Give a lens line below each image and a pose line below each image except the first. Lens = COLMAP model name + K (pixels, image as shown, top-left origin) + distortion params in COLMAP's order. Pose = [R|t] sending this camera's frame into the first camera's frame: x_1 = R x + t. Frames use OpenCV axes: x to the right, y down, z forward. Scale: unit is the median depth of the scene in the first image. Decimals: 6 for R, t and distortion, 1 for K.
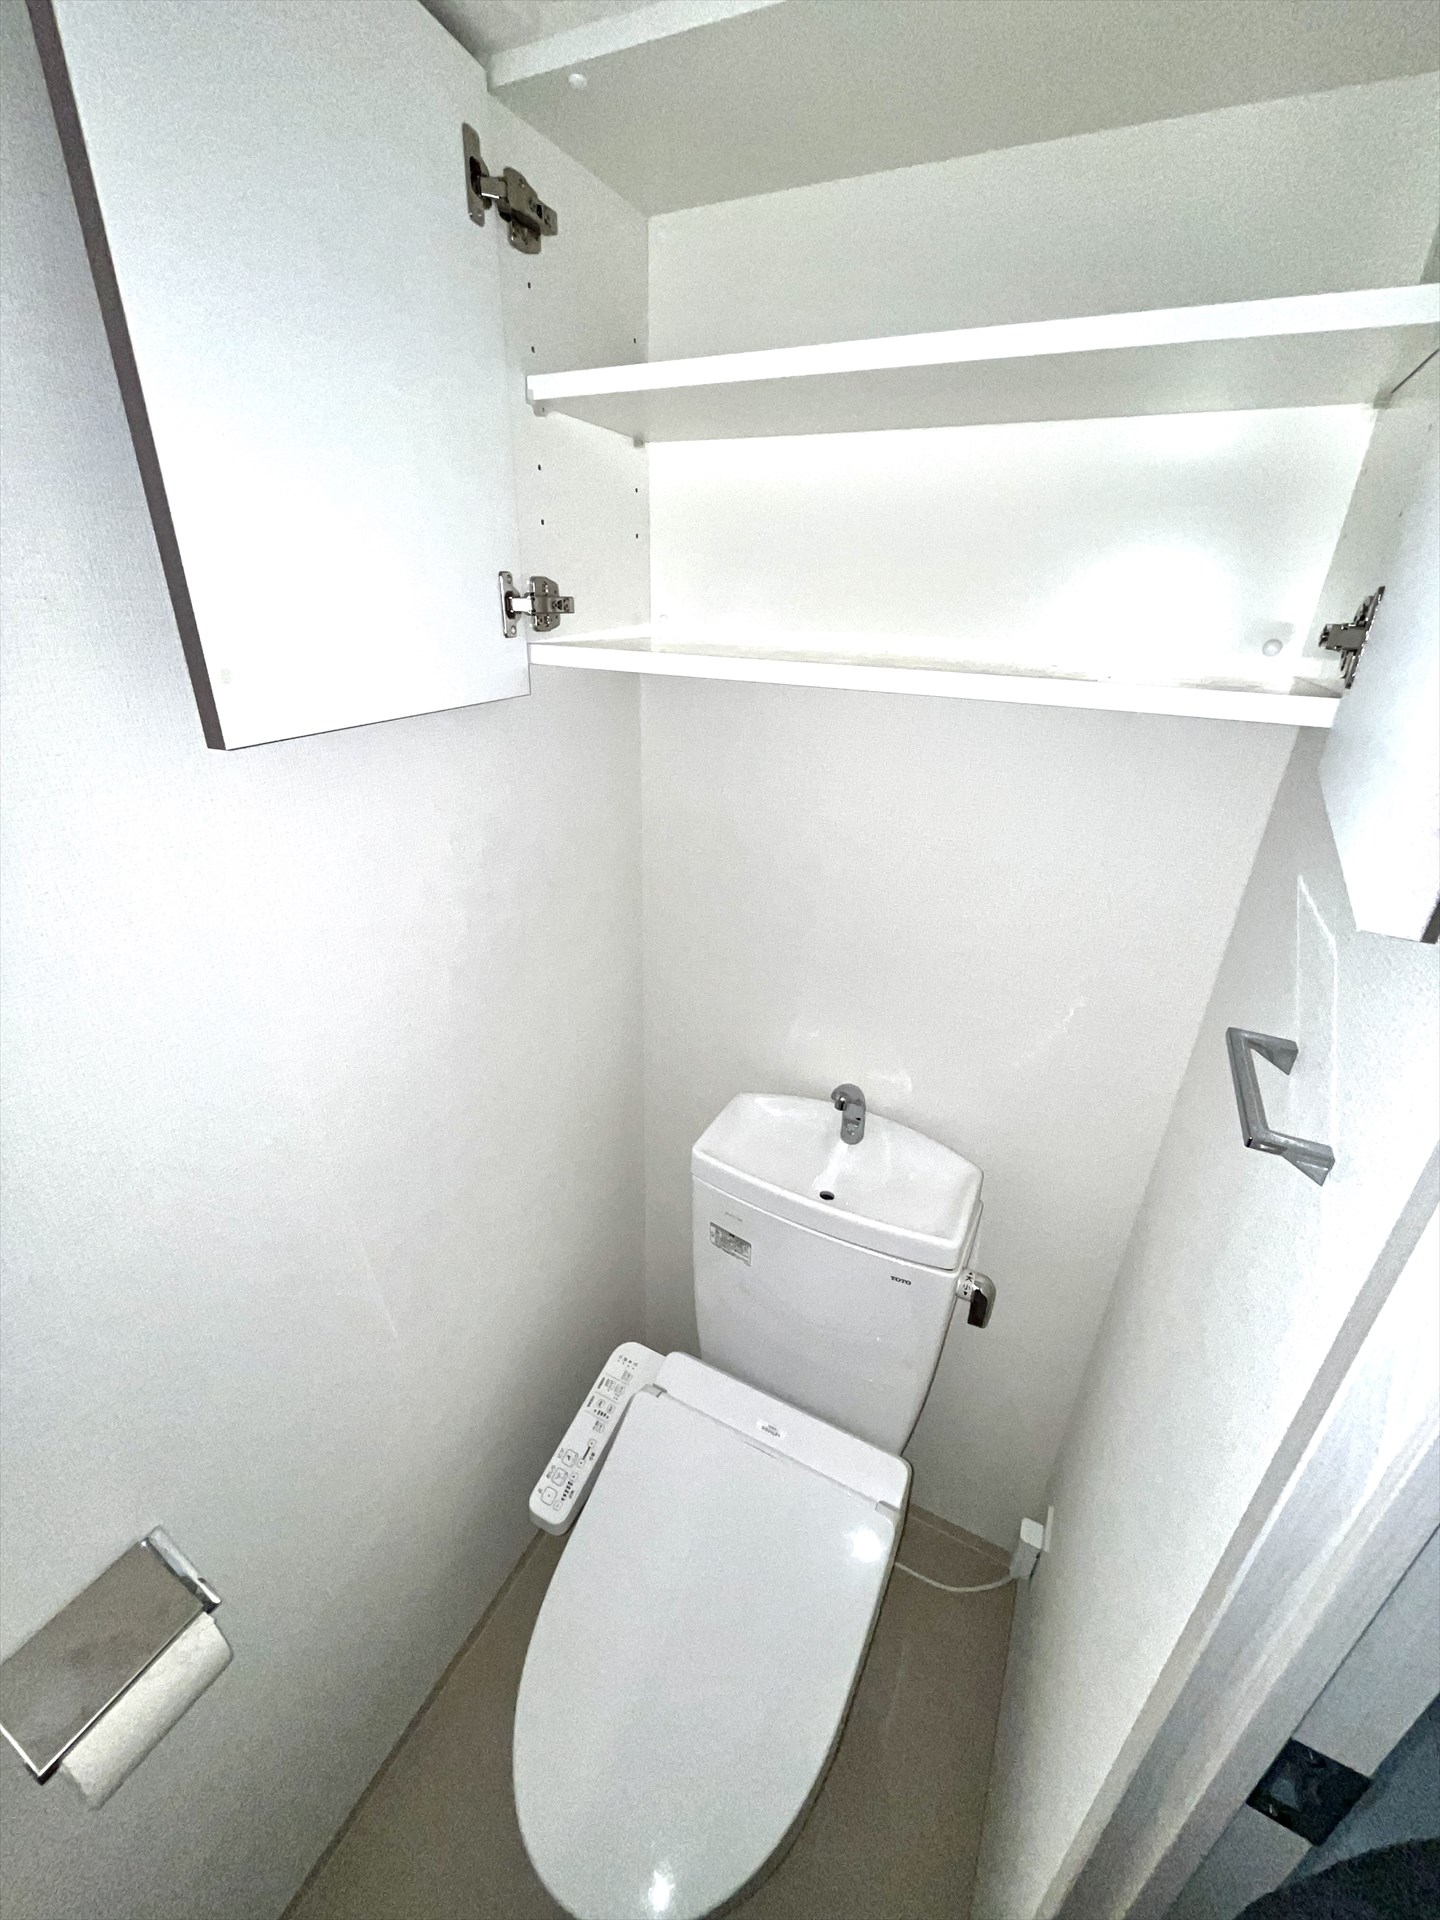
lens RADIAL K [[773.9, 0, 721.2], [0, 773.9, 958.7], [0, 0, 1]] dist [-0.004754, 0.000308]
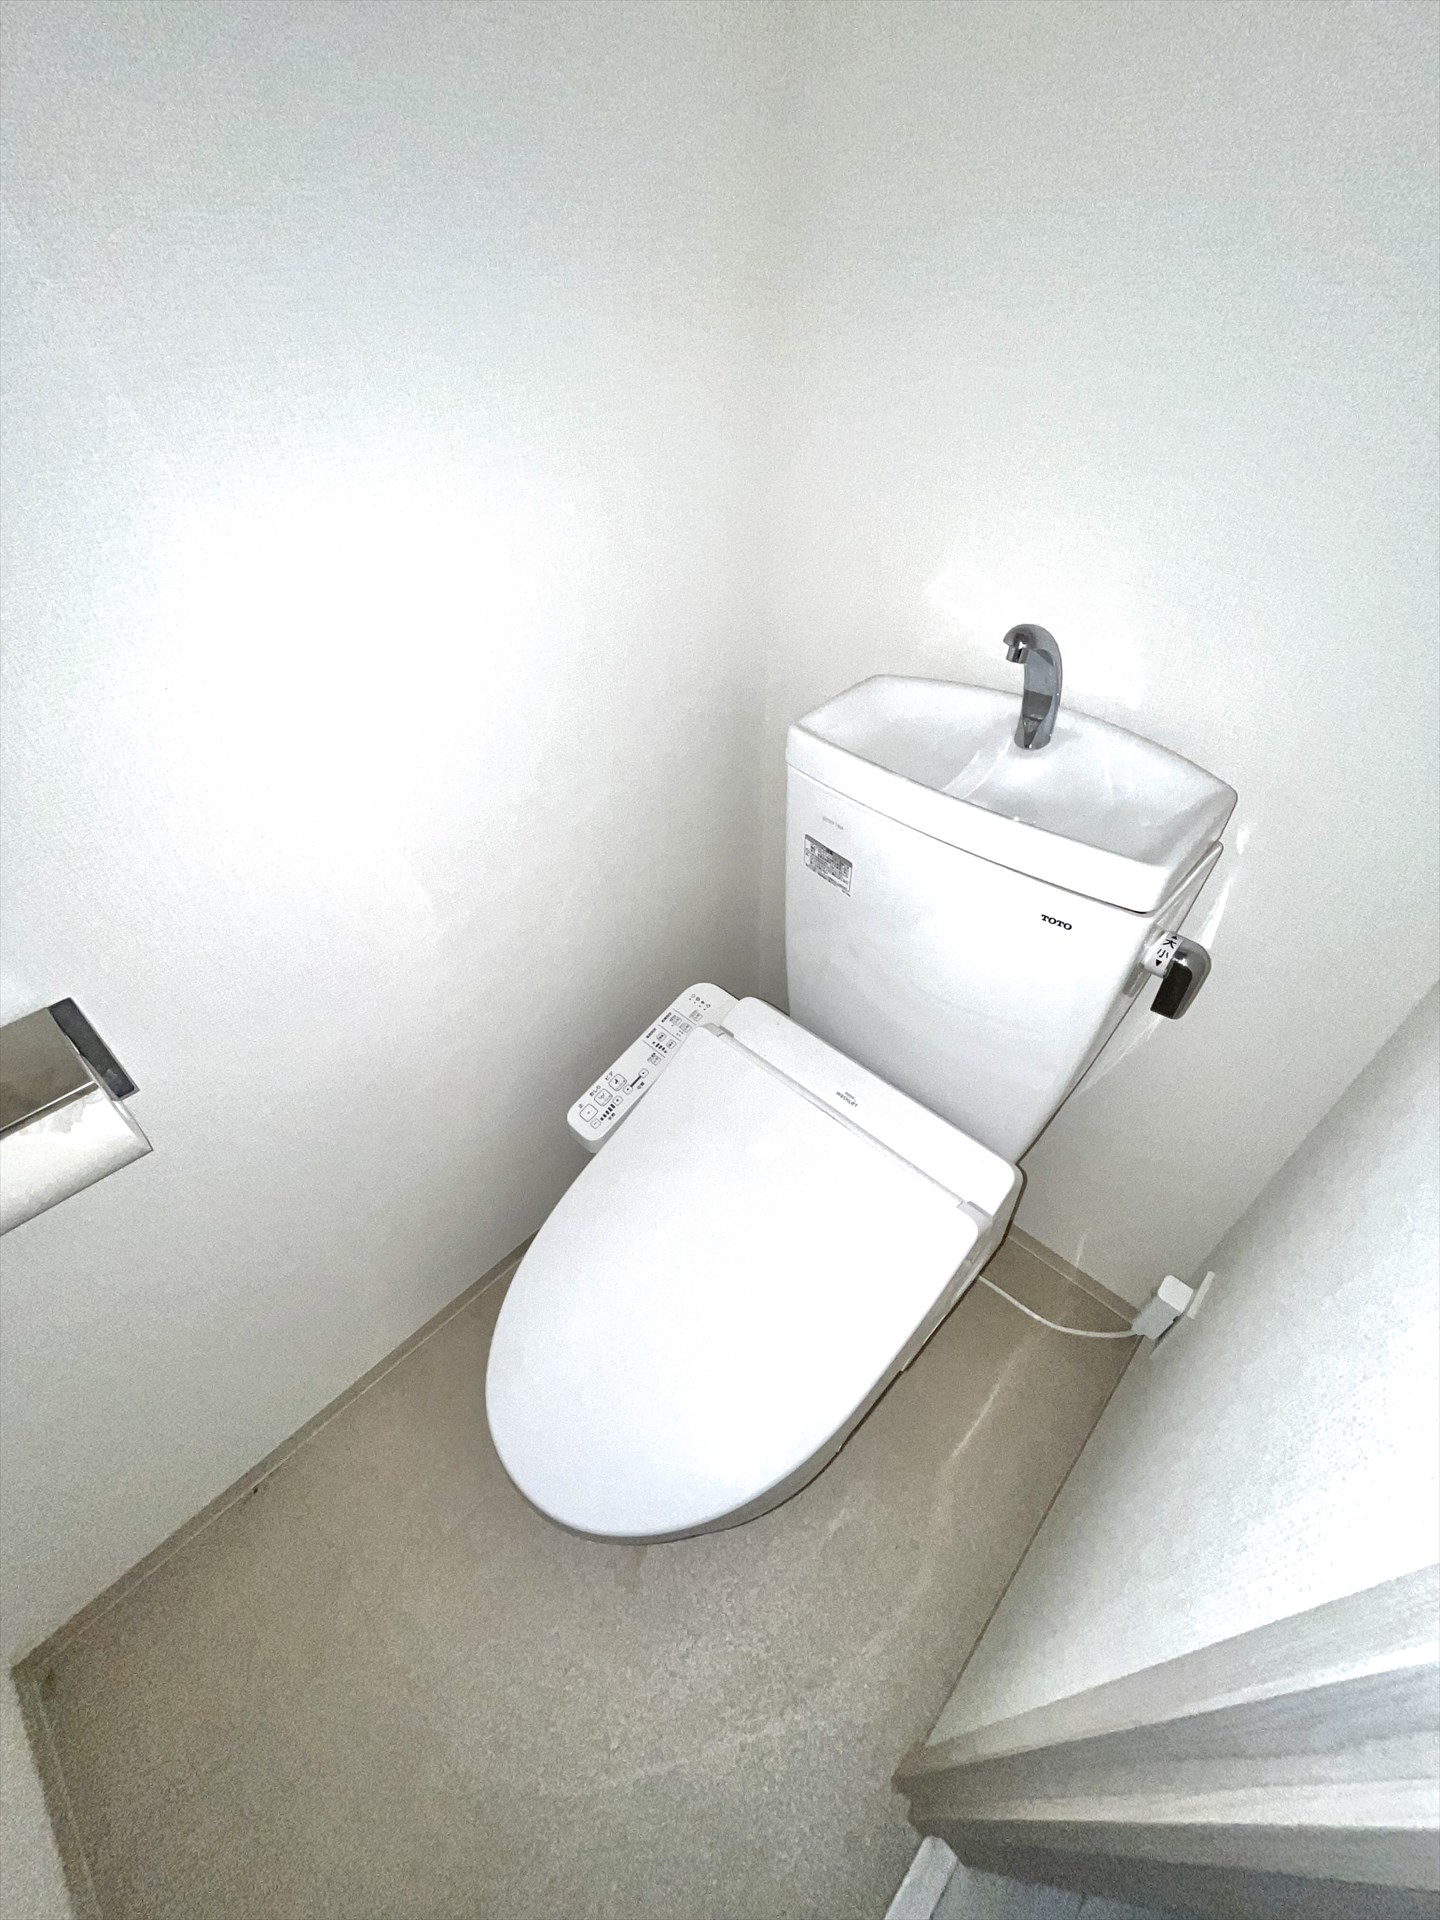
lens RADIAL K [[773.9, 0, 720.6], [0, 773.9, 956.4], [0, 0, 1]] dist [-0.004754, 0.000308]
pose [[0.955843, 0.157666, -0.248005, 0.109441], [-0.076412, 0.948212, 0.308311, 0.227573], [0.283771, -0.275746, 0.918389, 0.261672]]
